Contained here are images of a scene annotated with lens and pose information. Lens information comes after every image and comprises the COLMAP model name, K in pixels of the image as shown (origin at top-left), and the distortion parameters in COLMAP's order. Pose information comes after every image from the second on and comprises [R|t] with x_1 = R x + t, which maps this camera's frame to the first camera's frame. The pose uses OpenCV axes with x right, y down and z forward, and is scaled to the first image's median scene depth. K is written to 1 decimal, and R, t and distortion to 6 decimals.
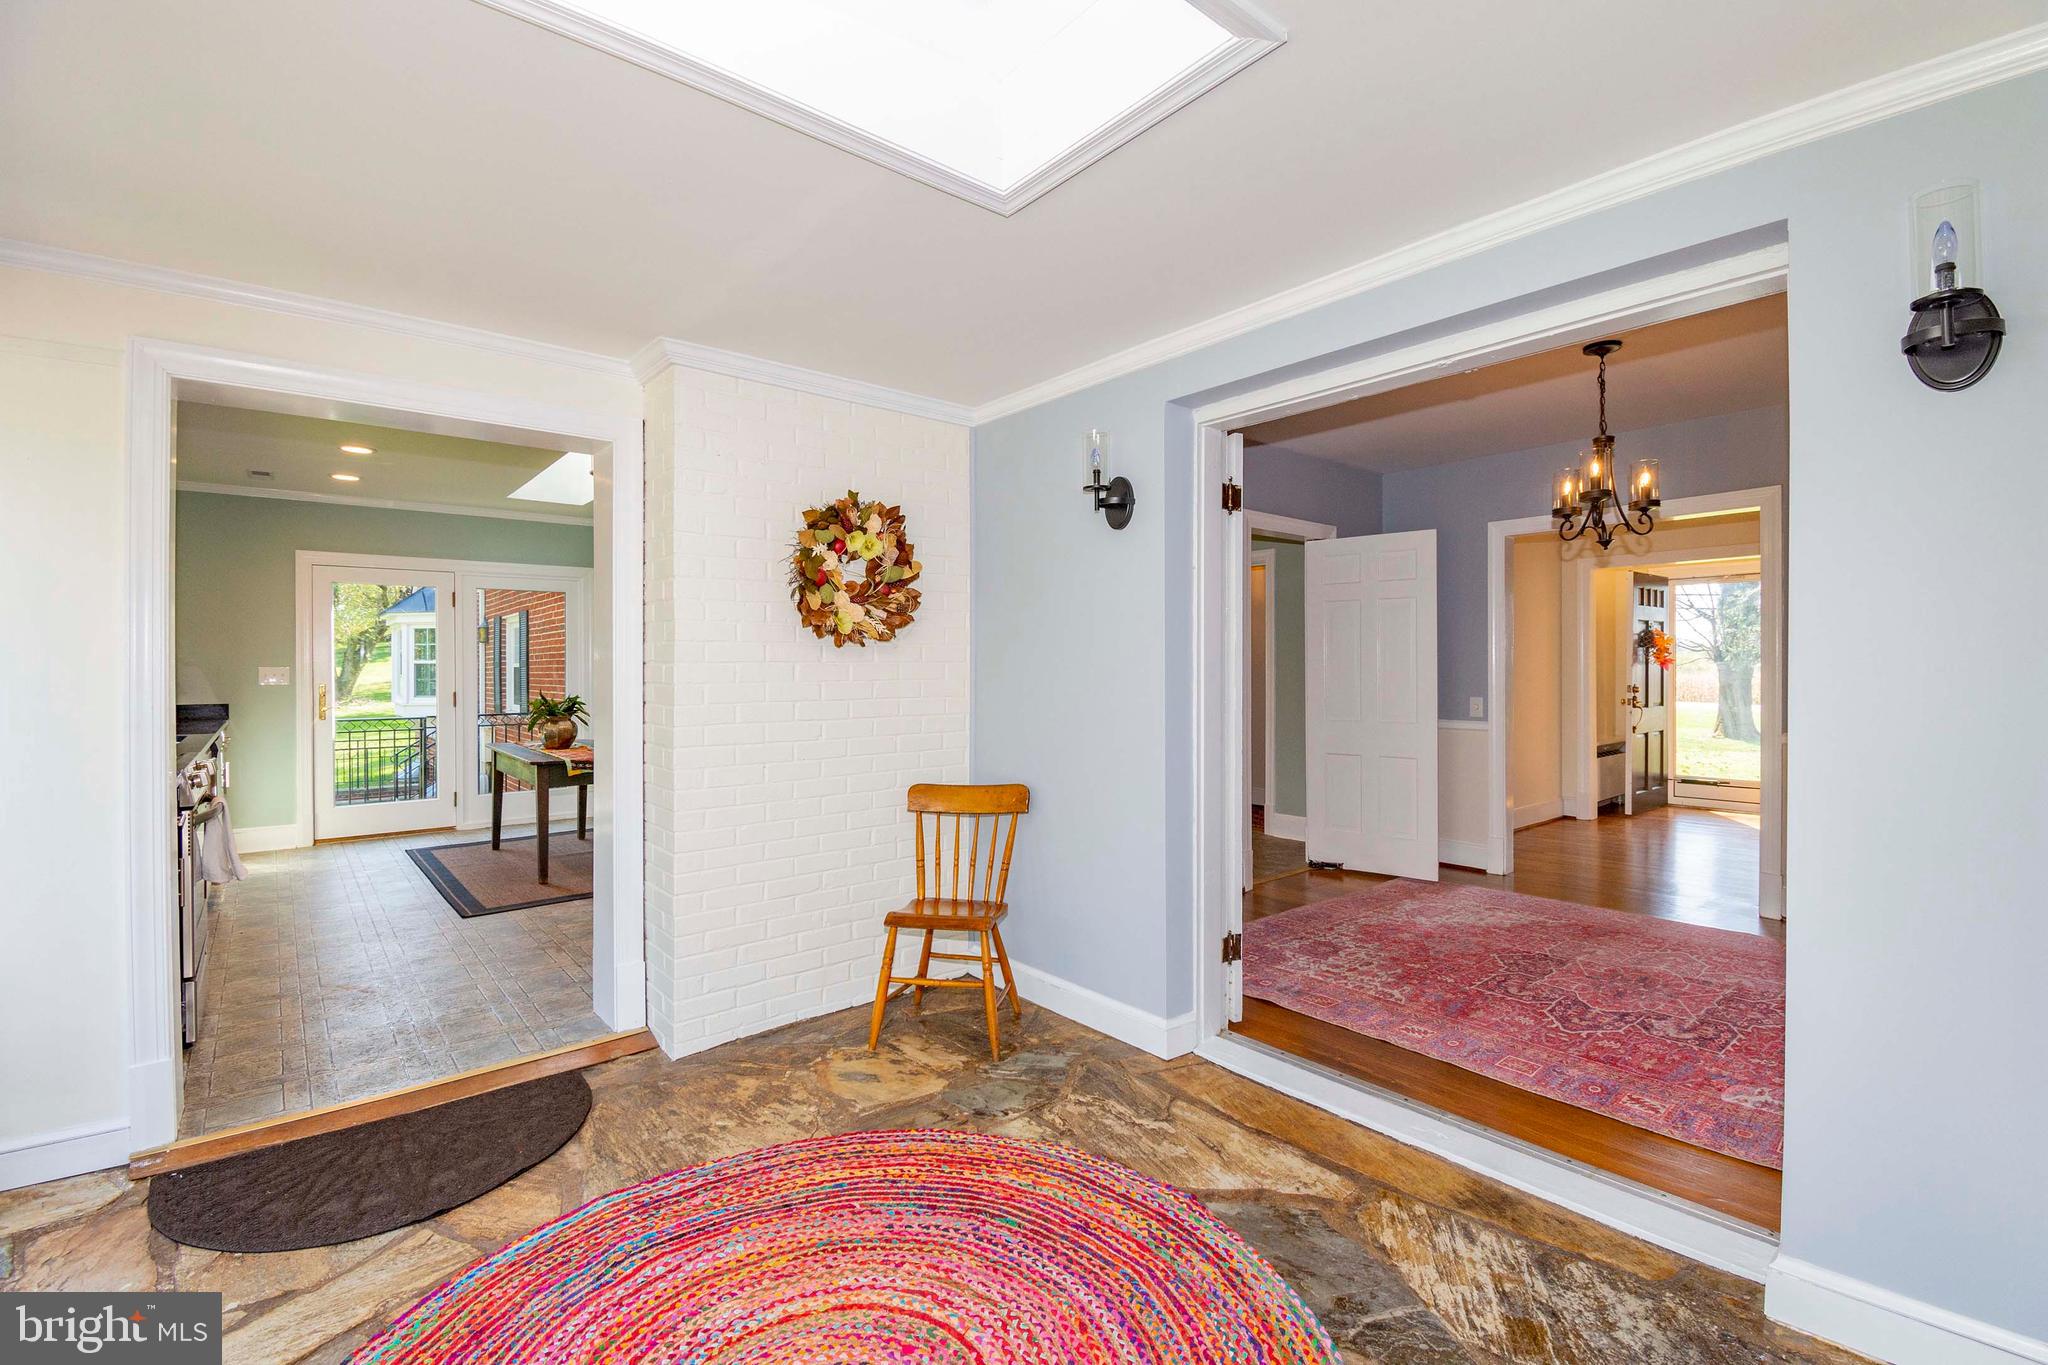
lens RADIAL K [[903.6, 0, 1031.7], [0, 903.6, 670.0], [0, 0, 1]] dist [0.018982, -0.026240]
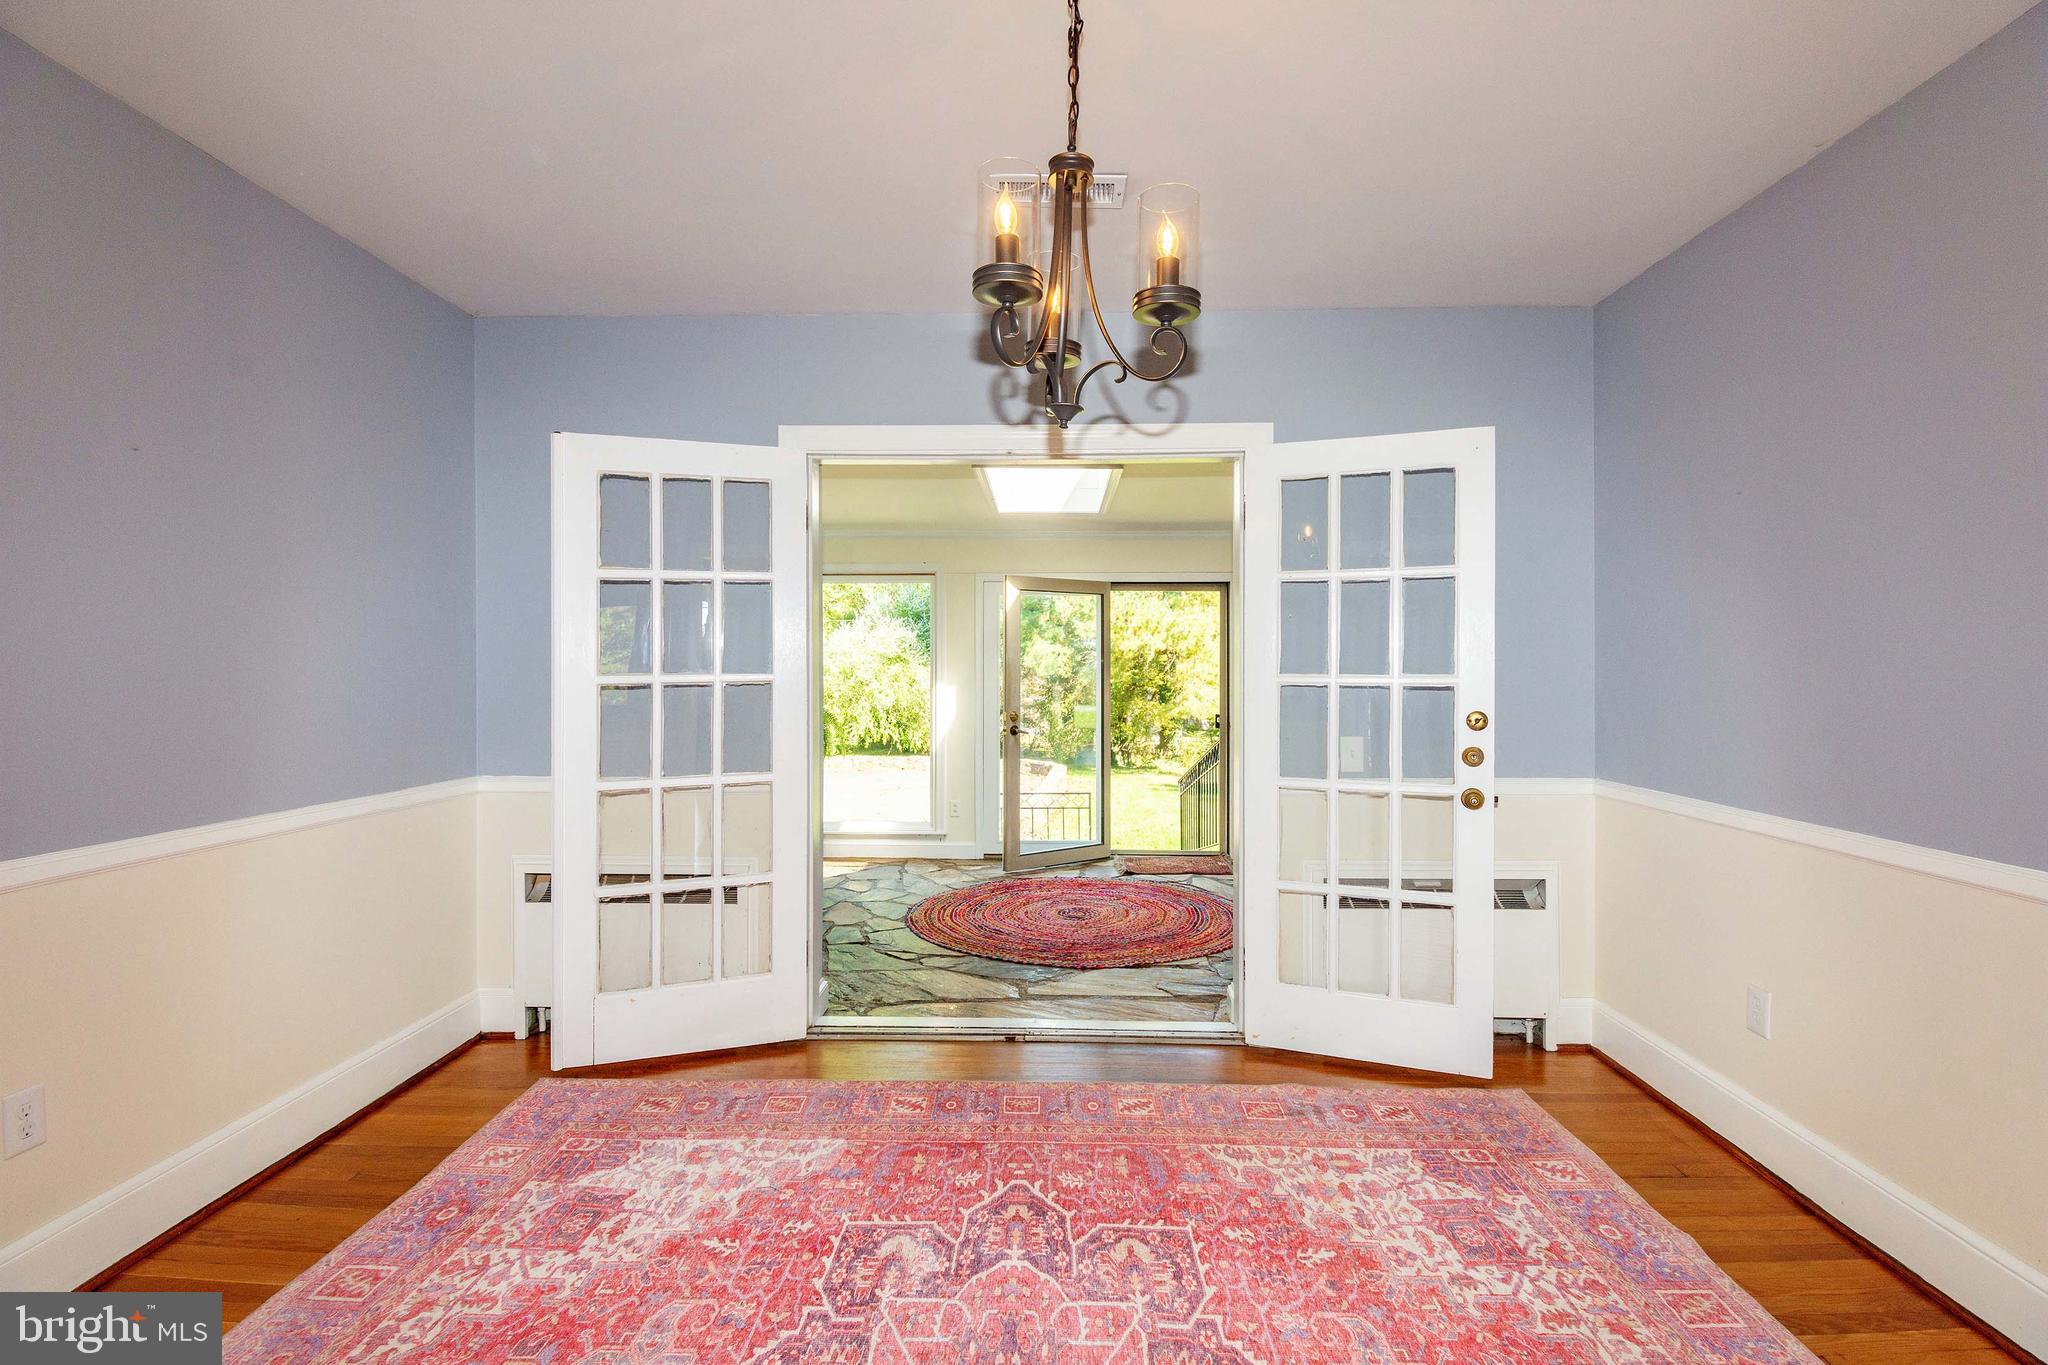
lens RADIAL K [[903.6, 0, 1031.7], [0, 903.6, 670.0], [0, 0, 1]] dist [0.018982, -0.026240]
pose [[-0.664455, -0.000619, -0.747328, 1.082292], [-0.001917, 0.999998, 0.000876, -0.017591], [0.747326, 0.002015, -0.664455, 1.427142]]
